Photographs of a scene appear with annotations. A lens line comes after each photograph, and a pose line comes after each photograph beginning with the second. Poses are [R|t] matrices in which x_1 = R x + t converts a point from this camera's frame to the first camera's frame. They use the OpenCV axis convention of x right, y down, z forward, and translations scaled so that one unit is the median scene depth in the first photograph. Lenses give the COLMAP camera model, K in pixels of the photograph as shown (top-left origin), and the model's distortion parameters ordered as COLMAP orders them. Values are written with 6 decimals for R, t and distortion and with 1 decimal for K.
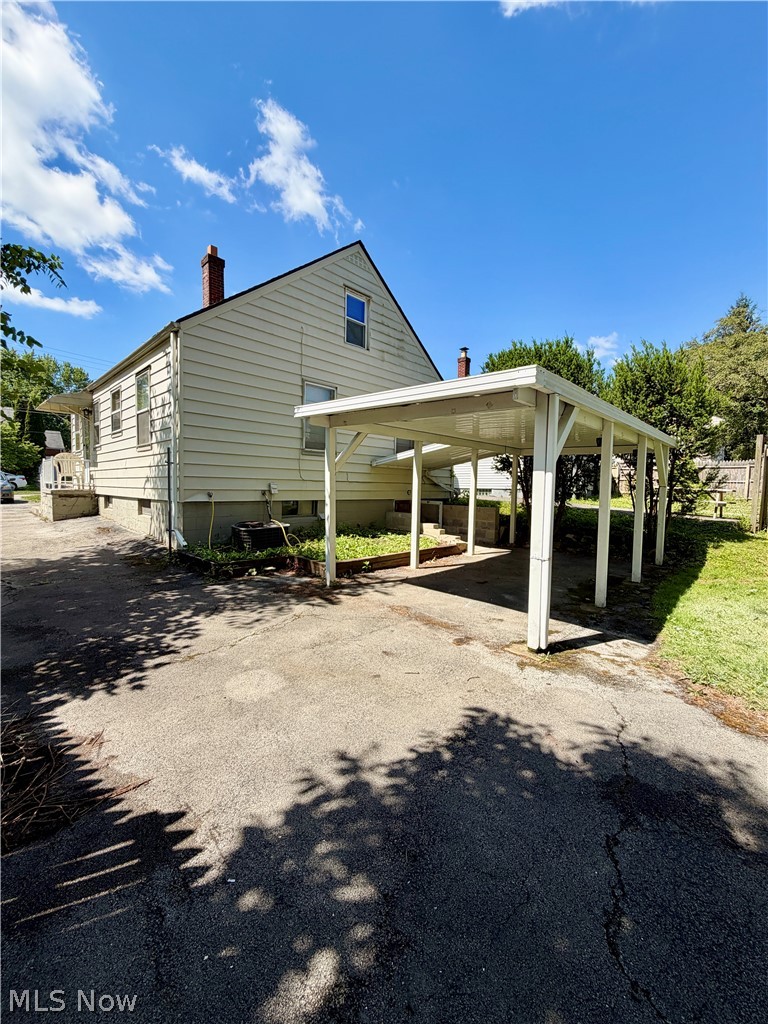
lens RADIAL K [[407.7, 0, 384.0], [0, 407.7, 512.0], [0, 0, 1]] dist [0.001348, 0.000183]
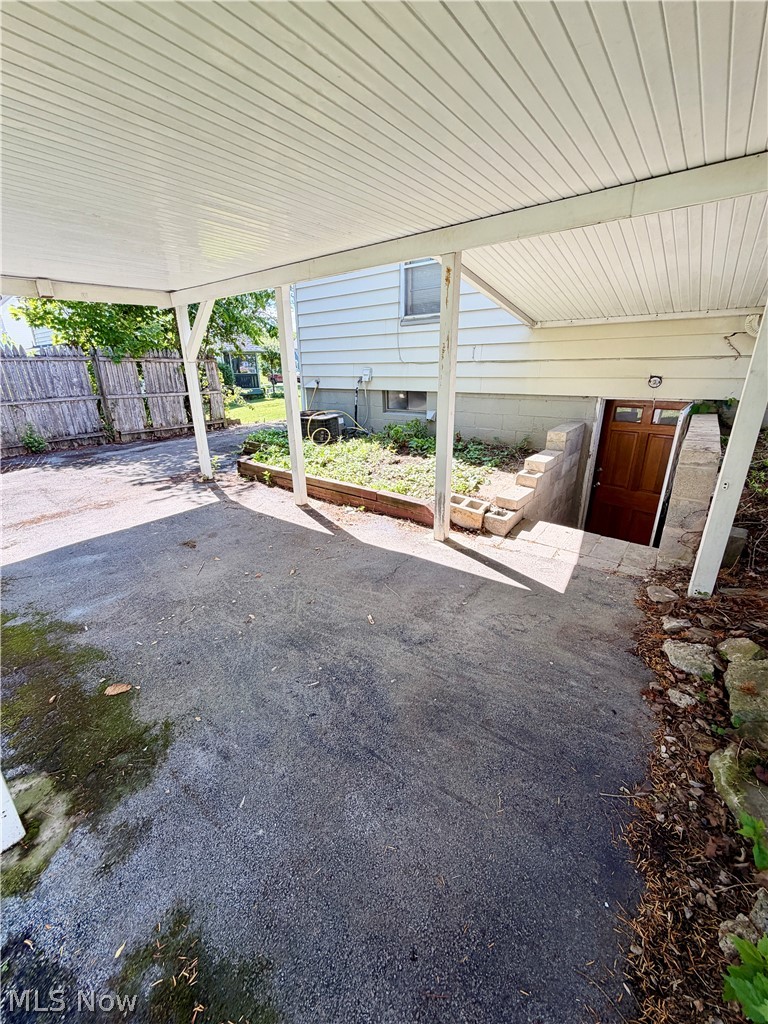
lens RADIAL K [[407.7, 0, 384.0], [0, 407.7, 512.0], [0, 0, 1]] dist [0.001348, 0.000183]
pose [[0.119132, 0.316653, -0.941030, 0.638815], [-0.047744, 0.948511, 0.313126, -0.054899], [0.991730, 0.007625, 0.128117, 0.936622]]
